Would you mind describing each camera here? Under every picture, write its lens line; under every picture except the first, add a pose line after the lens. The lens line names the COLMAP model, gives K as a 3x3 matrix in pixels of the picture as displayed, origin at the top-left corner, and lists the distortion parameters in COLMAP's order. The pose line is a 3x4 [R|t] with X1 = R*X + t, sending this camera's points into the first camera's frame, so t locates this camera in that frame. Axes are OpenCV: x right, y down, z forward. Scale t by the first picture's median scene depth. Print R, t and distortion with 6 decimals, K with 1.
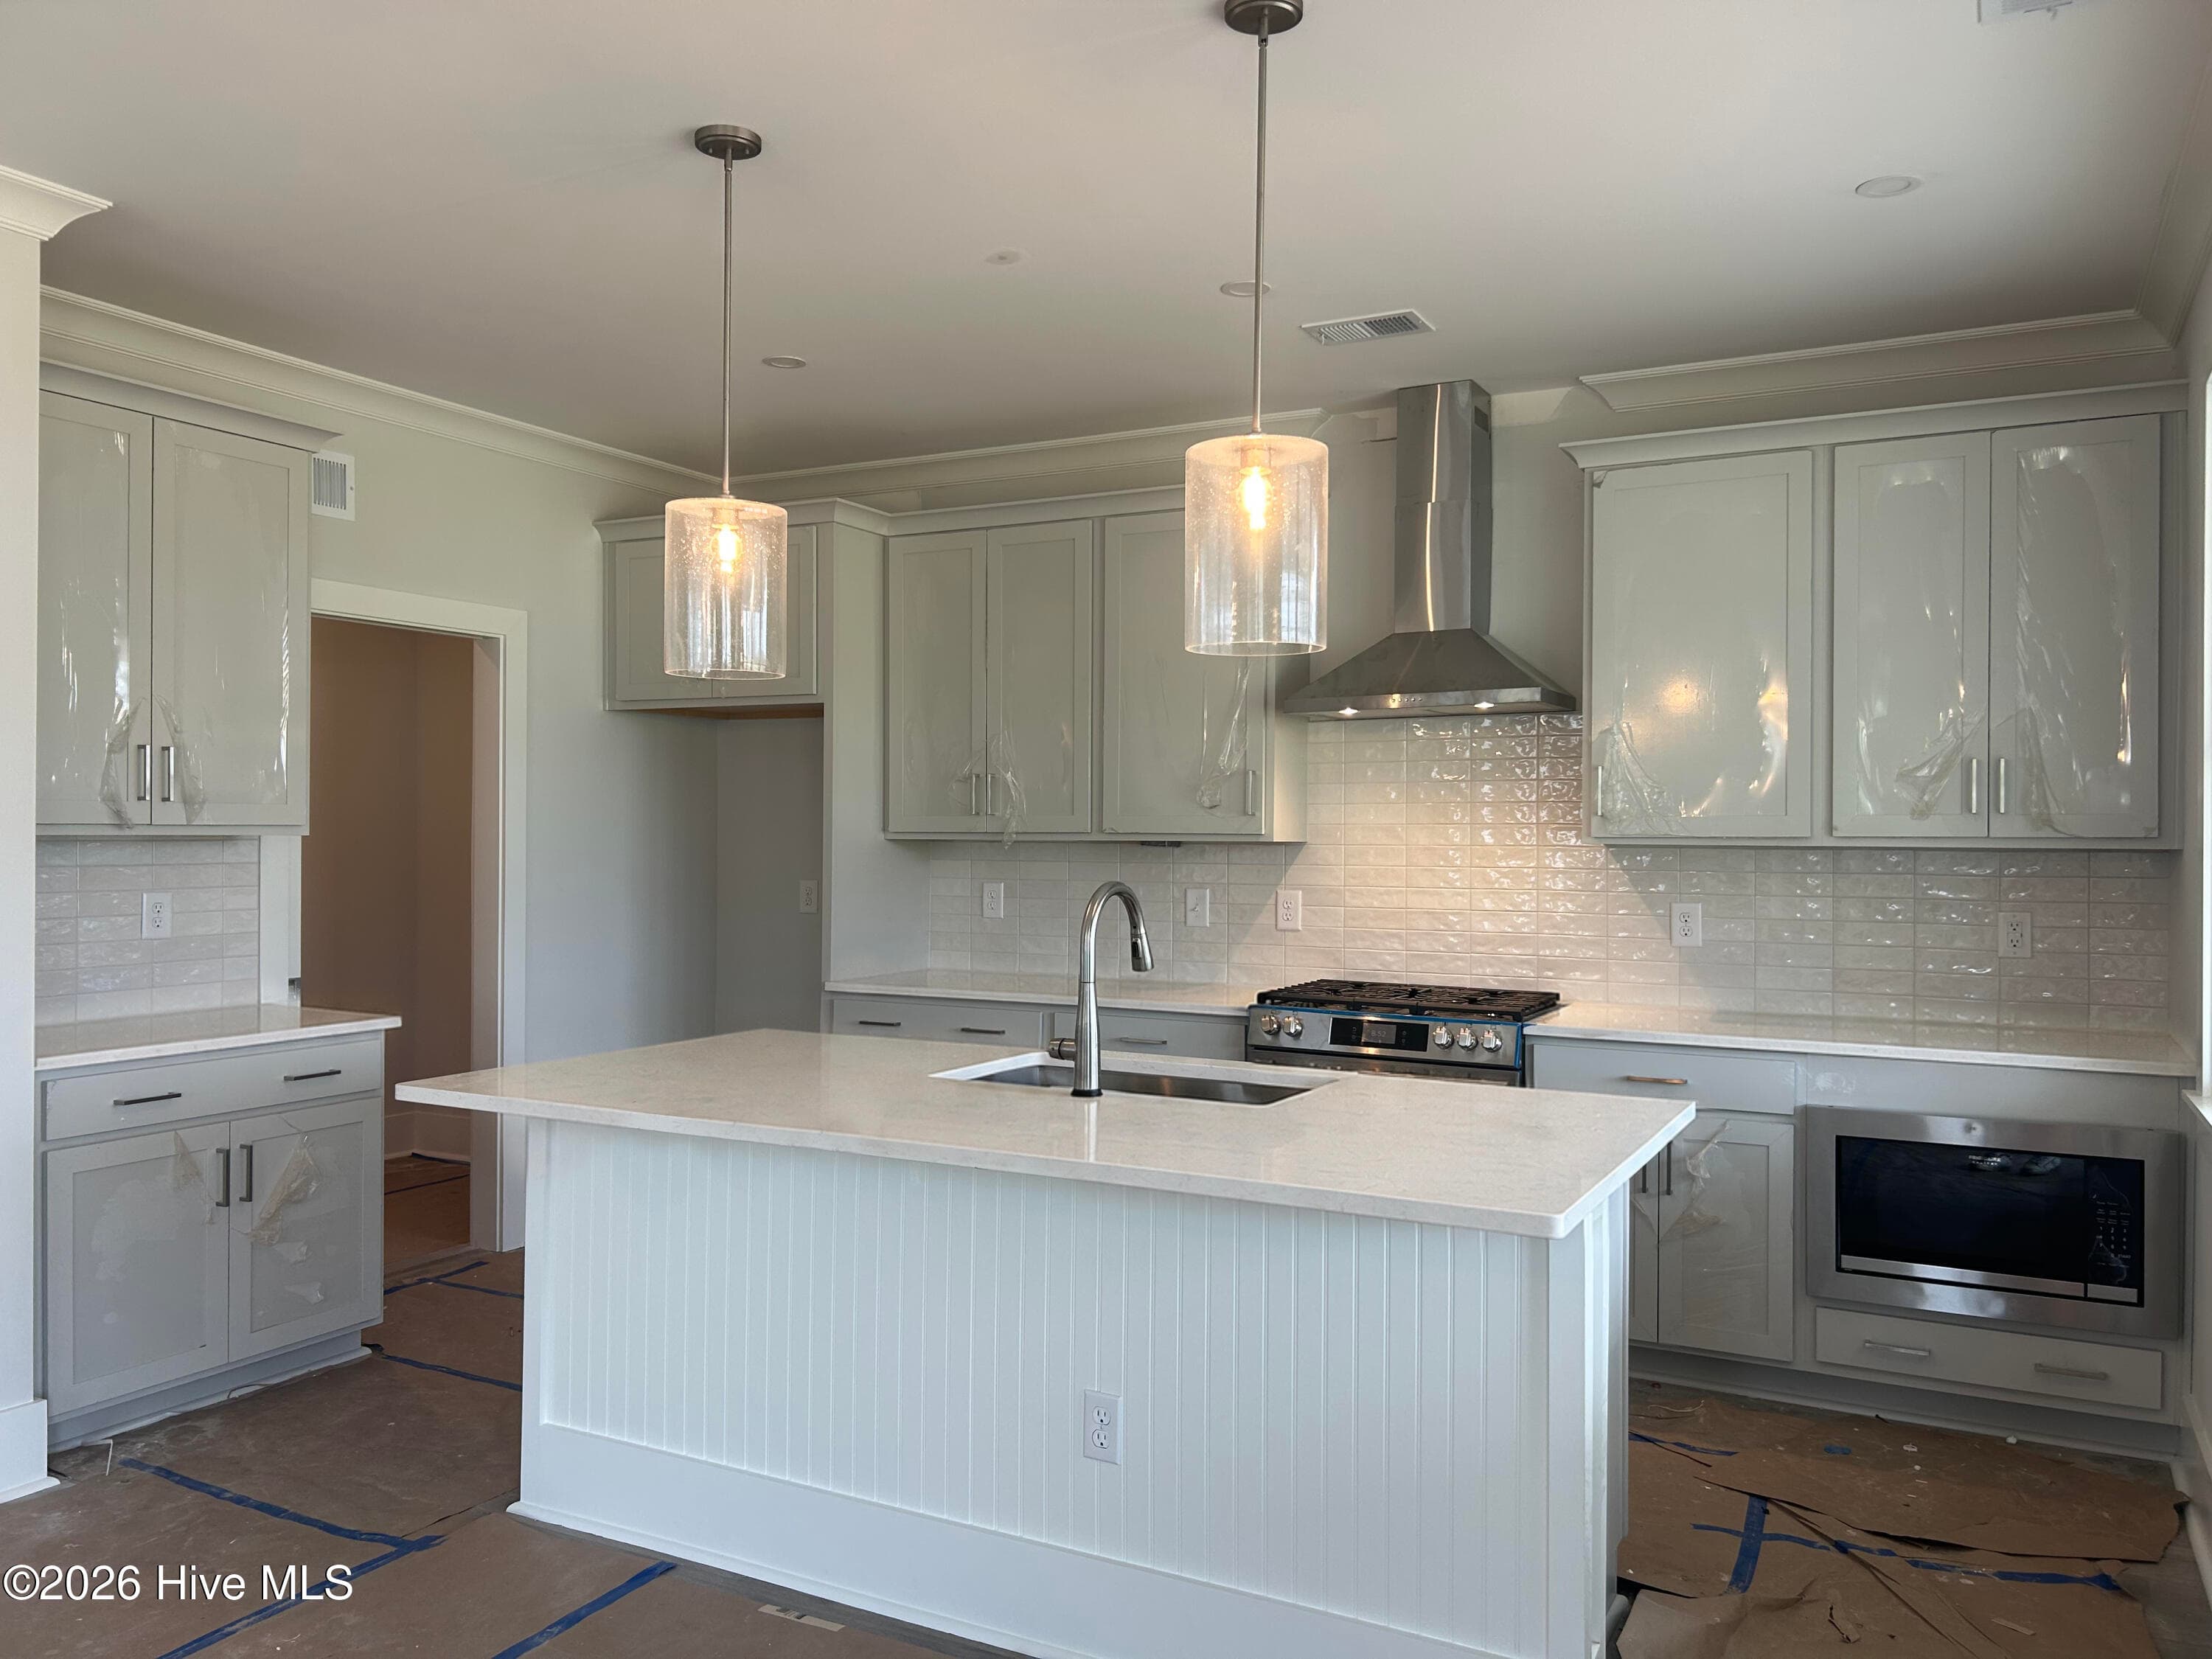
lens RADIAL K [[1669.7, 0, 1087.9], [0, 1669.7, 834.9], [0, 0, 1]] dist [0.045612, -0.029641]
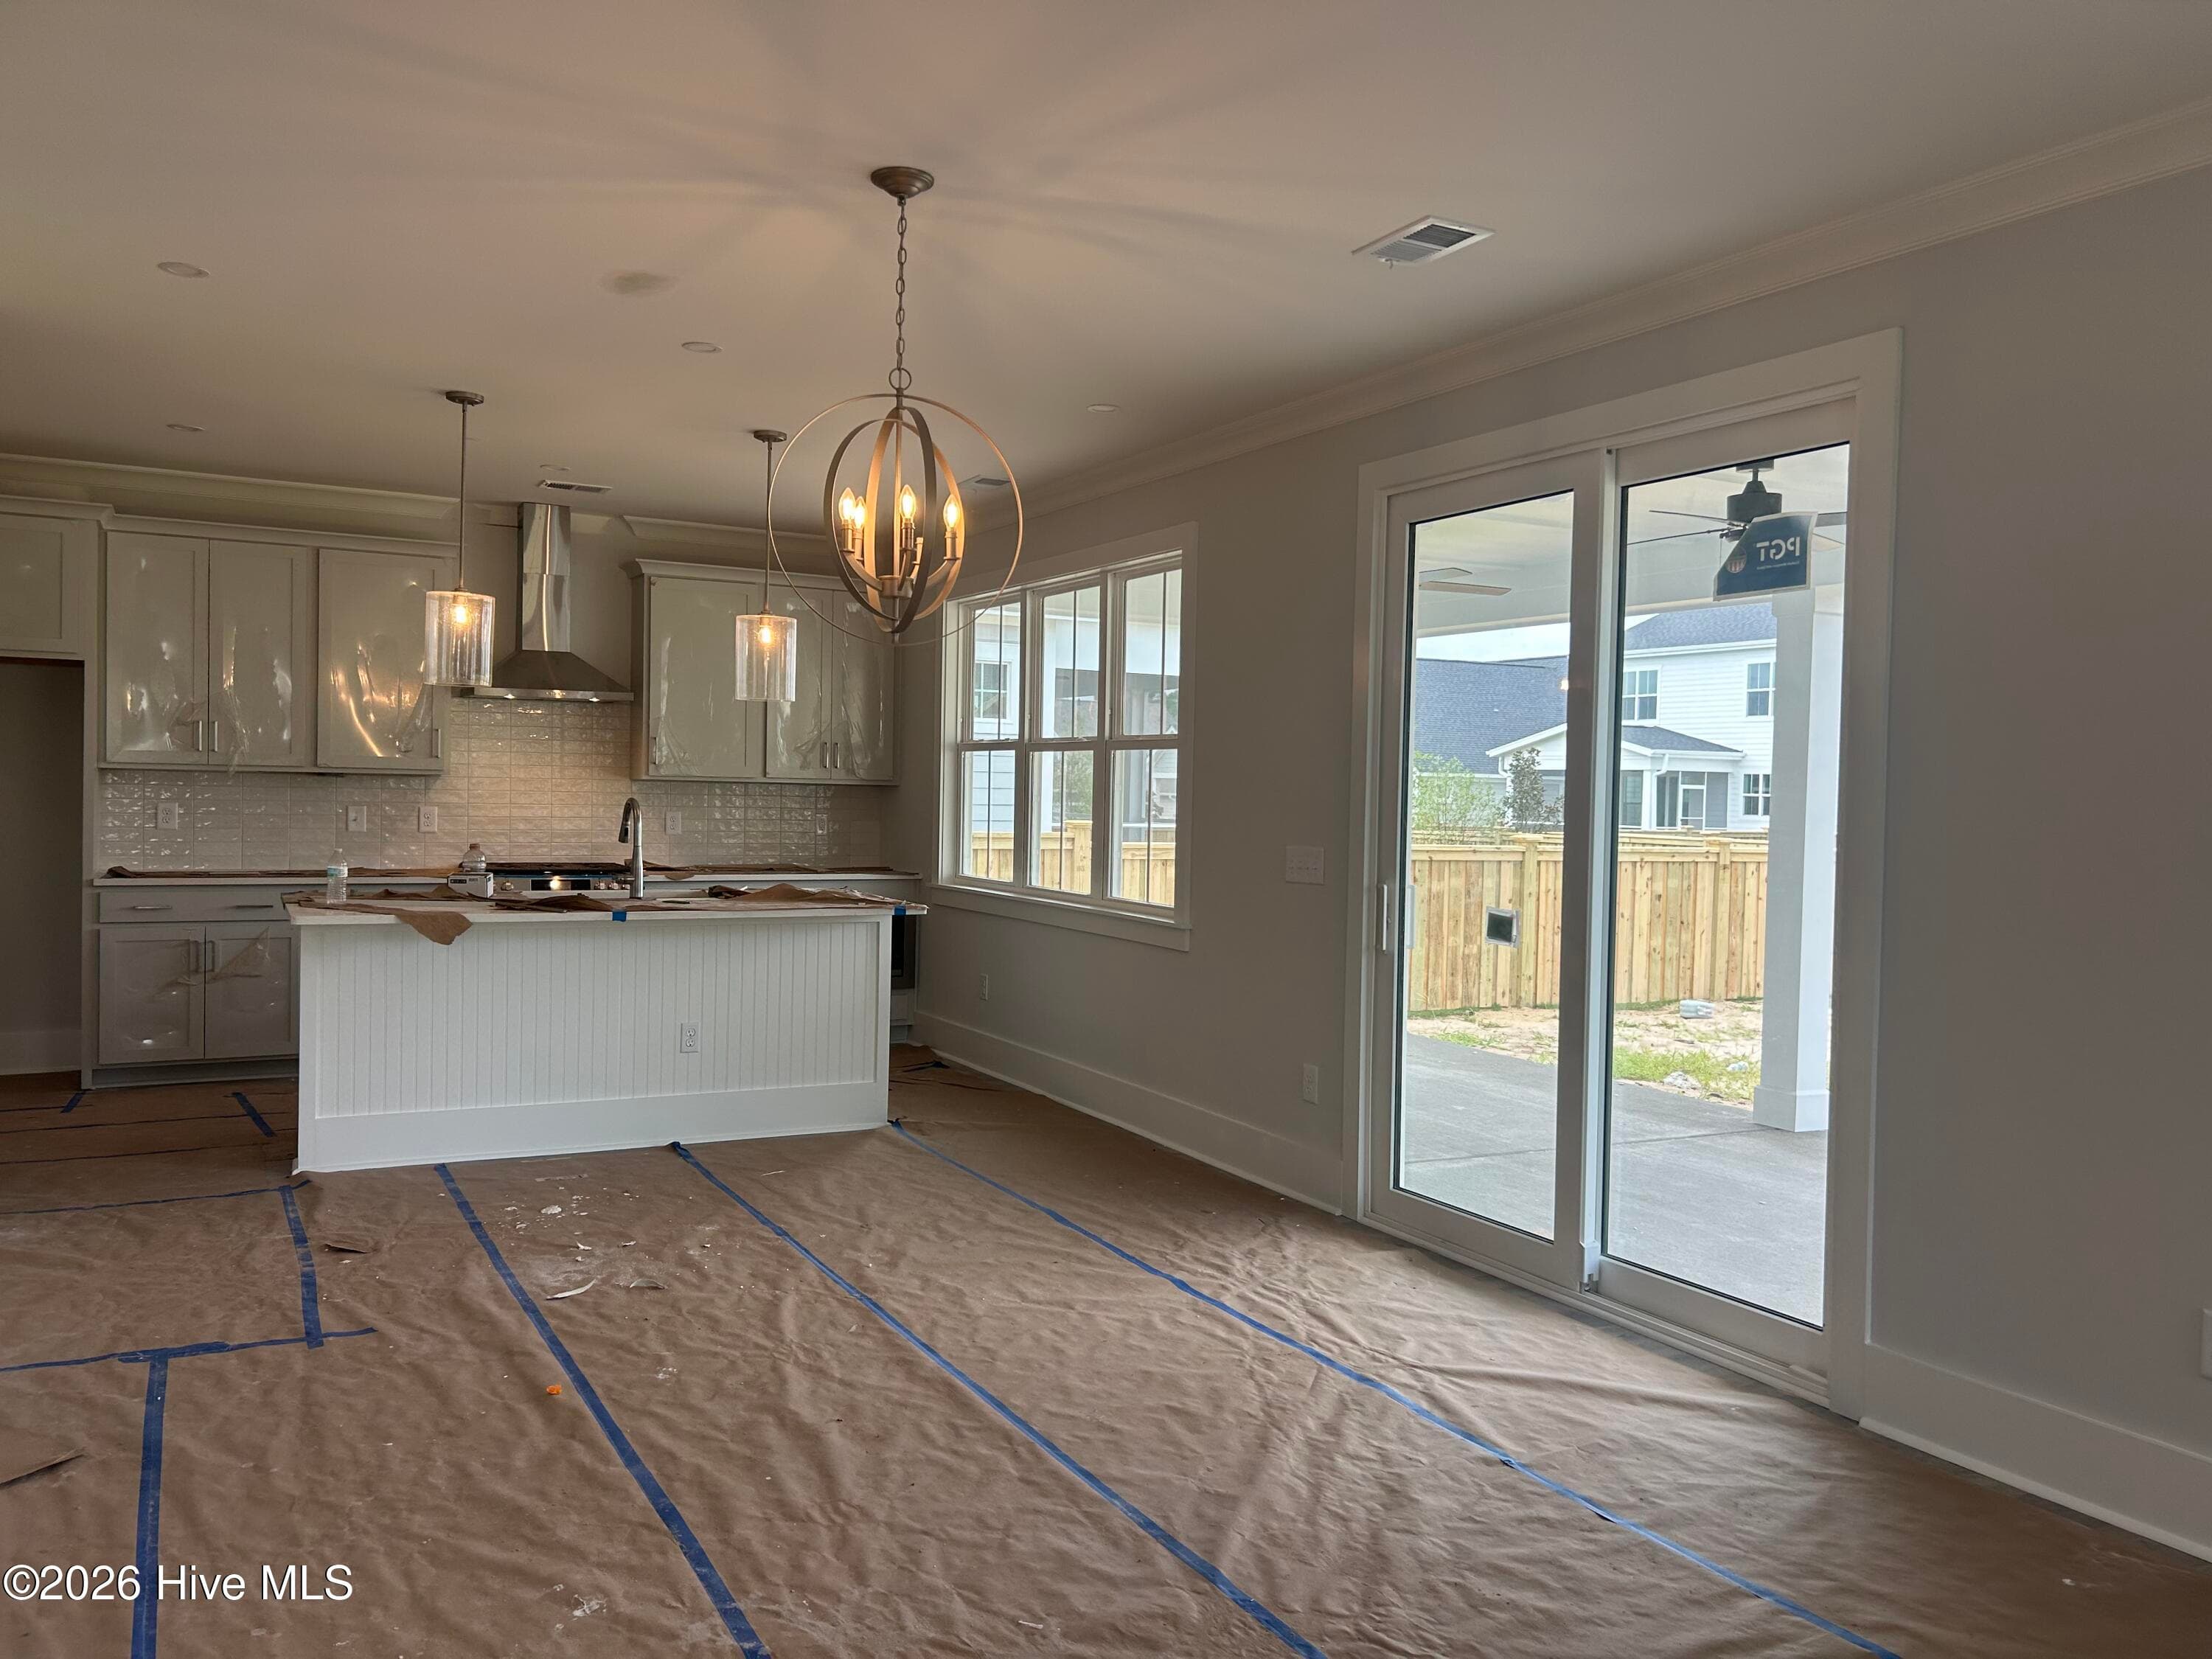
lens RADIAL K [[1669.7, 0, 1084.0], [0, 1669.7, 818.8], [0, 0, 1]] dist [0.045612, -0.029641]
pose [[0.559751, -0.009184, 0.828610, -1.030001], [-0.019238, 0.999525, 0.024074, -0.005199], [-0.828438, -0.029416, 0.559308, -0.457185]]
